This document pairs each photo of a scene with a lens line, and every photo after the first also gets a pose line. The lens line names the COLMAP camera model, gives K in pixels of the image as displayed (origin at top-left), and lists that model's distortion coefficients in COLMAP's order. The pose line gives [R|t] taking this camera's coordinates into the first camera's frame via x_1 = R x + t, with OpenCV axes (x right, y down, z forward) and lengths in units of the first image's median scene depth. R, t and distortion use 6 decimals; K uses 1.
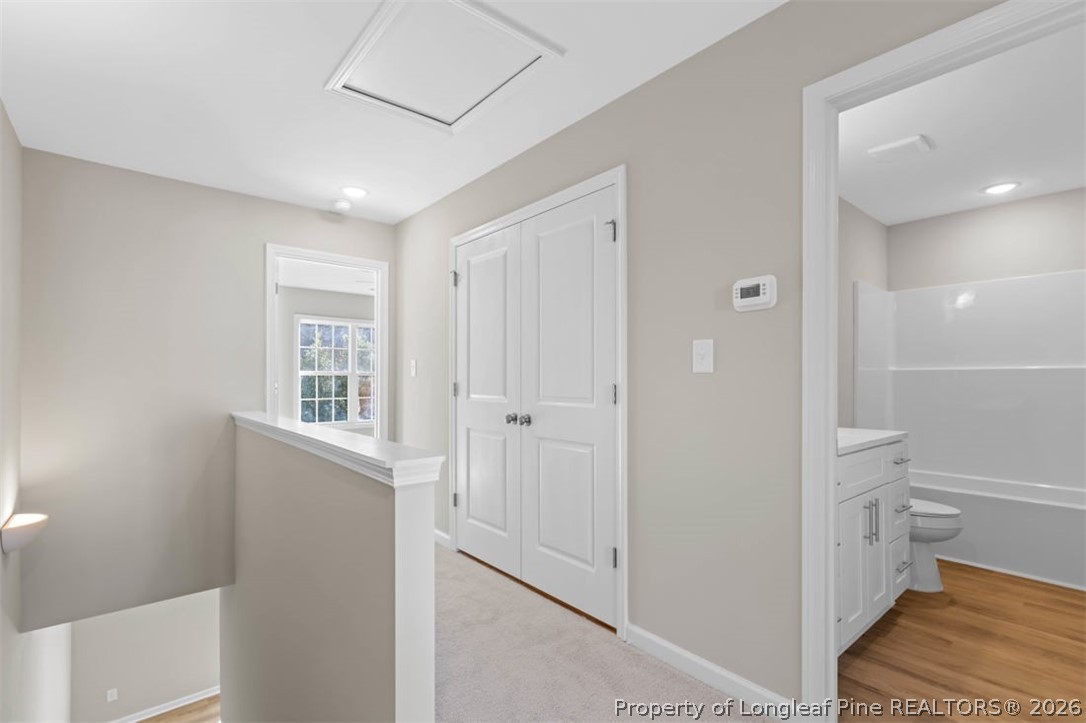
lens RADIAL K [[497.3, 0, 543.7], [0, 497.3, 372.5], [0, 0, 1]] dist [0.009268, -0.001490]
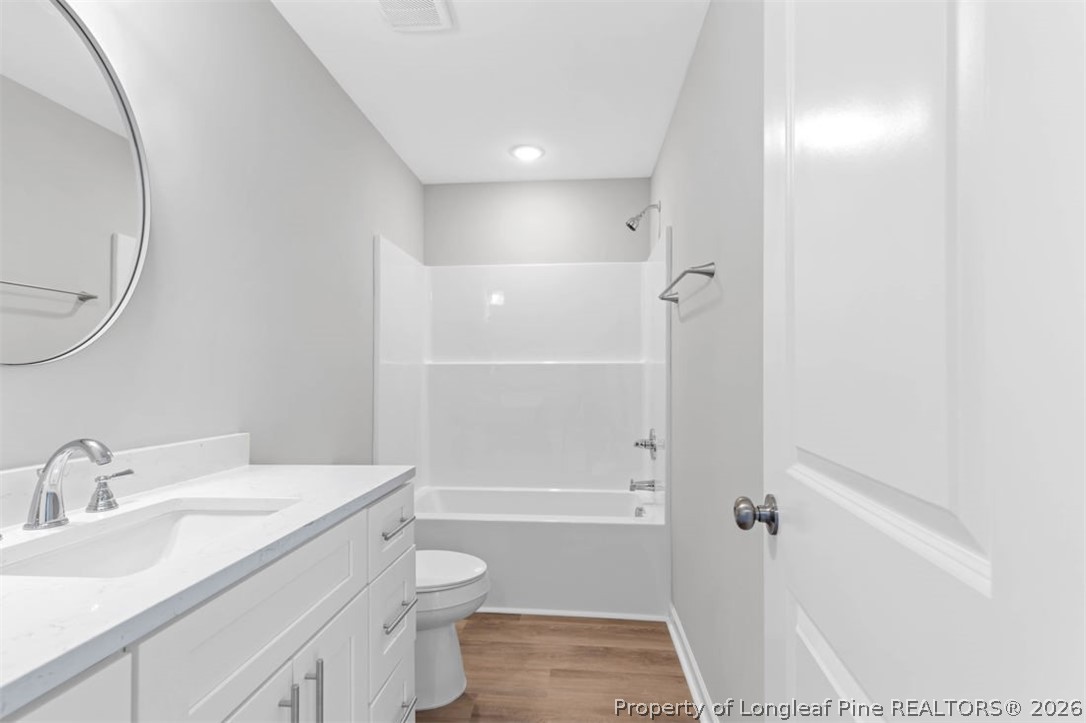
lens RADIAL K [[497.3, 0, 543.7], [0, 497.3, 372.5], [0, 0, 1]] dist [0.009268, -0.001490]
pose [[0.705150, 0.000569, 0.709058, 0.373060], [-0.005775, 0.999971, 0.004941, 0.007262], [-0.709035, -0.007579, 0.705133, 0.429637]]
